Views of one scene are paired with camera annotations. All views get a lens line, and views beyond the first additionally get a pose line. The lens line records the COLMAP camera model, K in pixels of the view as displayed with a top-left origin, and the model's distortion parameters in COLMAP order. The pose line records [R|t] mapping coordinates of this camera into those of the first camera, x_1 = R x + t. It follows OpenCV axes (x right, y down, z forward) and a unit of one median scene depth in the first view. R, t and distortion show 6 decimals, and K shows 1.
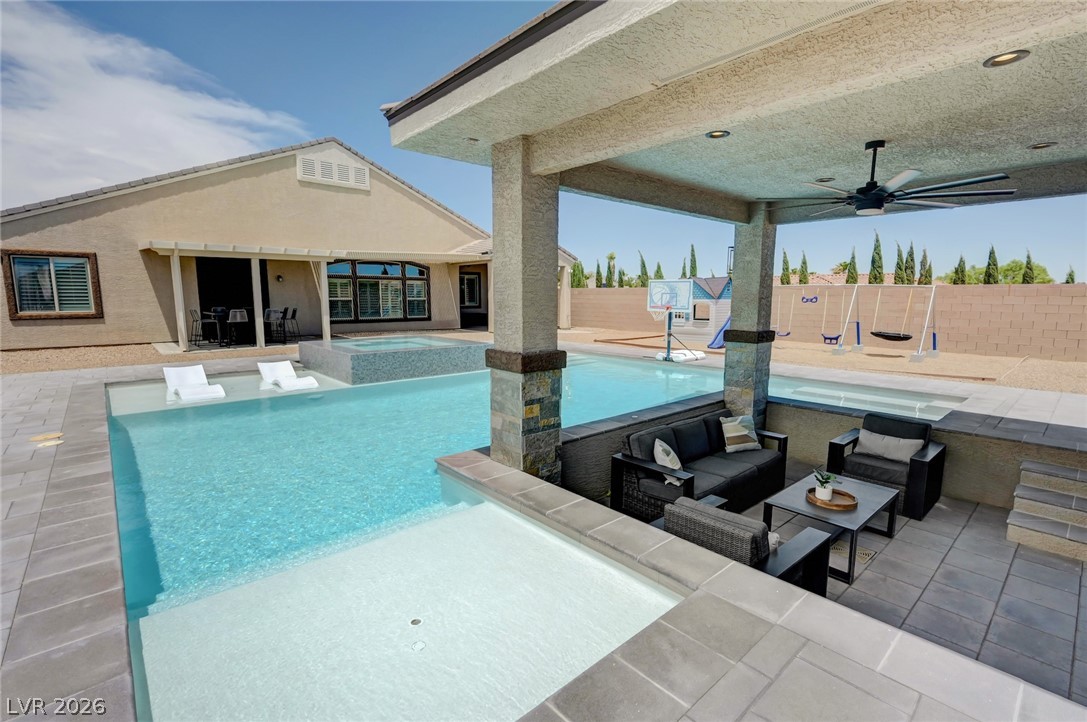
lens RADIAL K [[497.1, 0, 545.9], [0, 497.1, 361.3], [0, 0, 1]] dist [-0.000169, 0.000221]
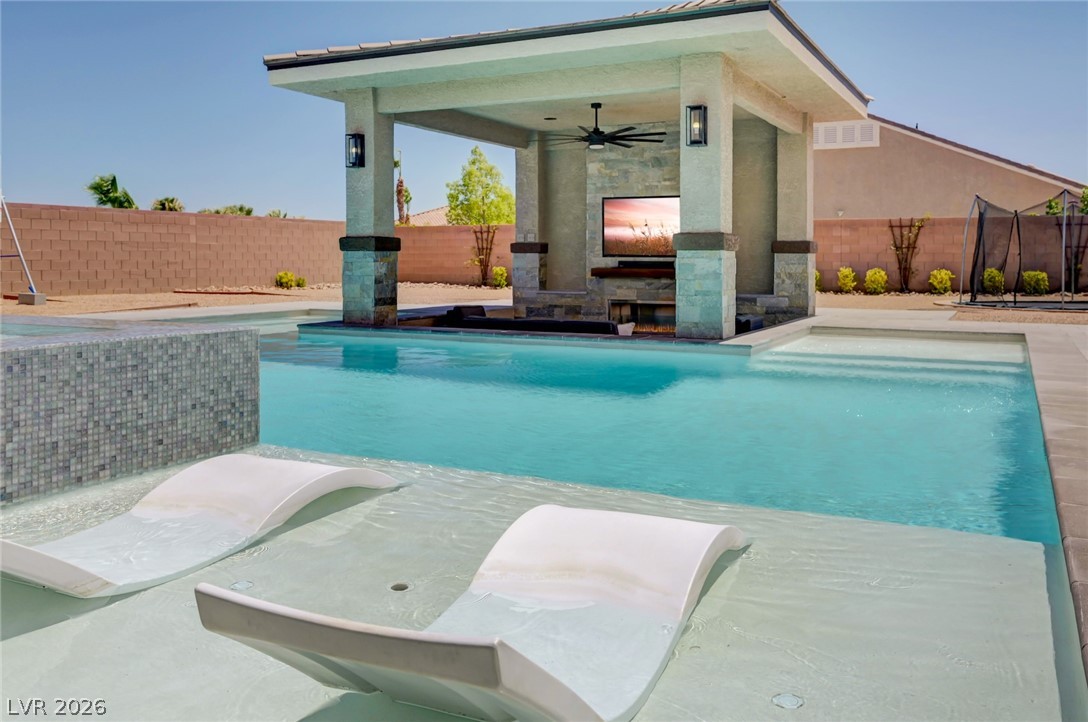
lens RADIAL K [[925.1, 0, 551.8], [0, 925.1, 264.3], [0, 0, 1]] dist [-0.008288, -0.003741]
pose [[-0.367362, -0.010356, 0.930021, -0.474006], [0.117959, 0.991345, 0.057633, -0.029753], [-0.922568, 0.130876, -0.362960, 0.537018]]
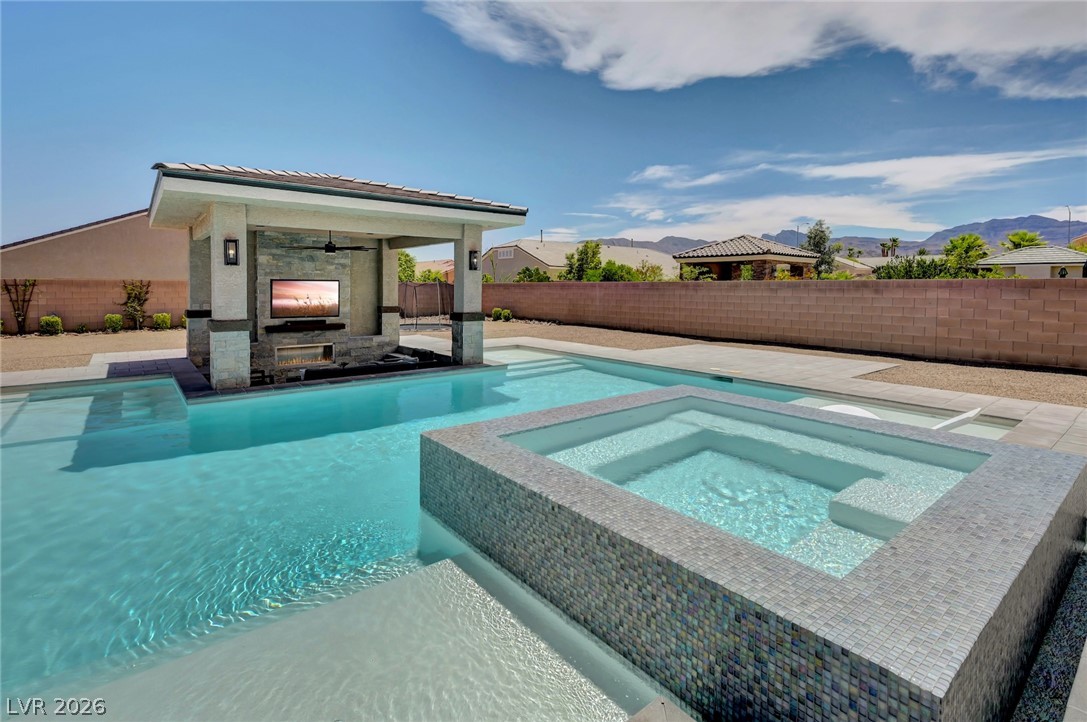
lens RADIAL K [[520.6, 0, 542.8], [0, 520.6, 295.8], [0, 0, 1]] dist [-0.001229, -0.000540]
pose [[-0.998552, -0.008948, 0.053043, -0.128712], [-0.001078, 0.989197, 0.146586, -0.114637], [-0.053782, 0.146317, -0.987775, 0.853990]]
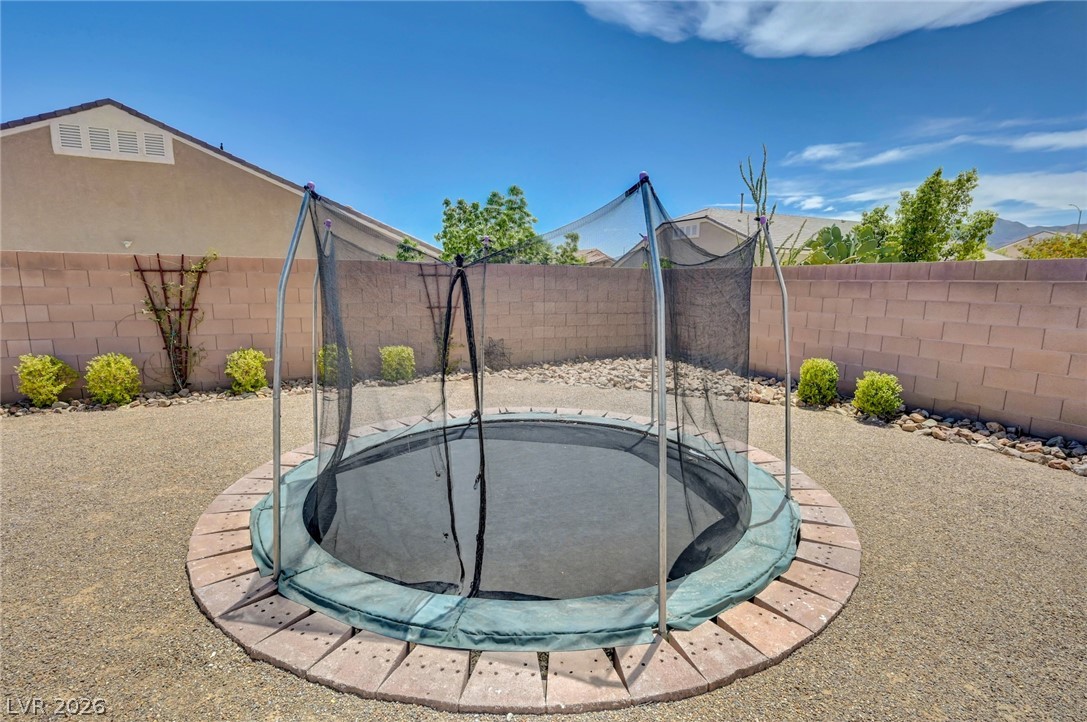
lens RADIAL K [[507.8, 0, 547.5], [0, 507.8, 364.4], [0, 0, 1]] dist [-0.002604, -0.000463]
pose [[-0.951926, -0.065527, 0.299238, 0.137192], [0.022965, 0.958838, 0.283023, 0.015068], [-0.305467, 0.276289, -0.911238, -0.094269]]
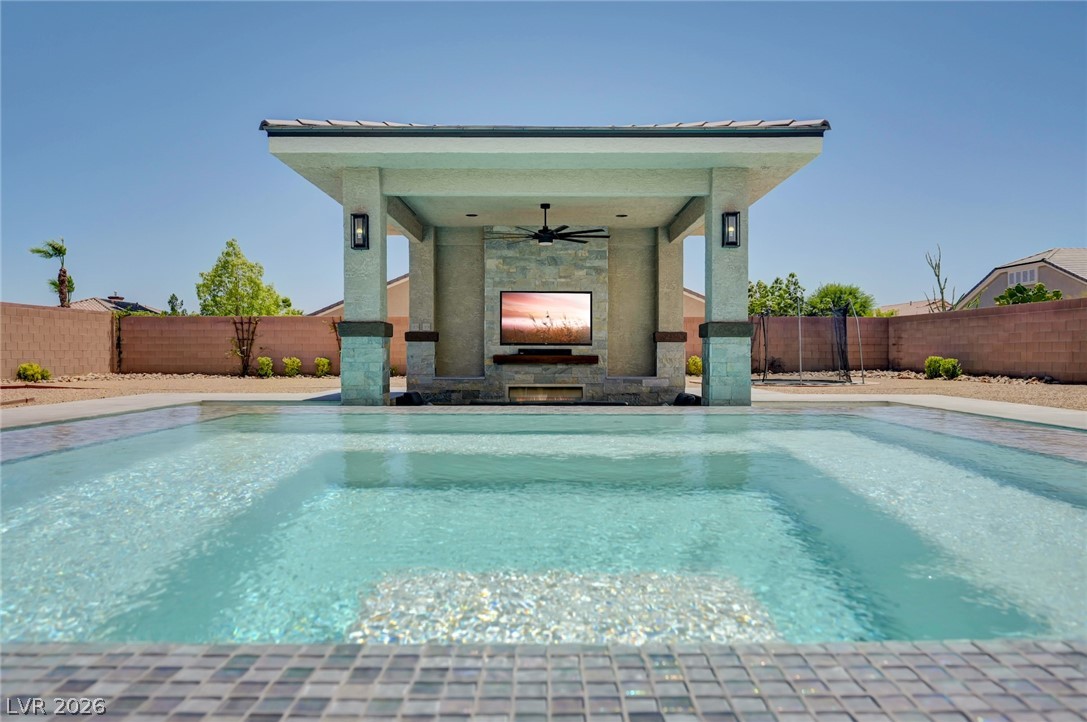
lens RADIAL K [[782.6, 0, 549.1], [0, 782.6, 358.8], [0, 0, 1]] dist [-0.003955, 0.000756]
pose [[-0.749755, -0.010040, 0.661639, -0.268535], [0.082594, 0.990645, 0.108627, -0.049097], [-0.656540, 0.136091, -0.741912, 0.730495]]
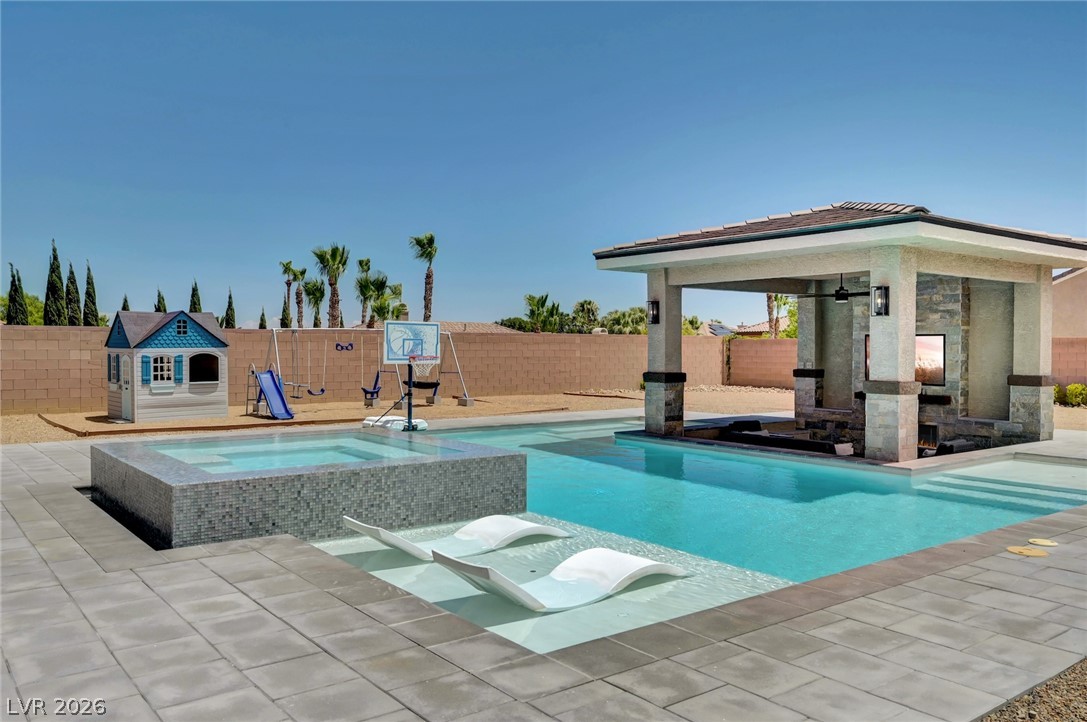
lens RADIAL K [[857.3, 0, 546.4], [0, 857.3, 363.4], [0, 0, 1]] dist [-0.002377, -0.005264]
pose [[0.072609, -0.024553, 0.997058, -0.679538], [0.127557, 0.991716, 0.015132, -0.062596], [-0.989170, 0.126083, 0.075140, 0.467842]]
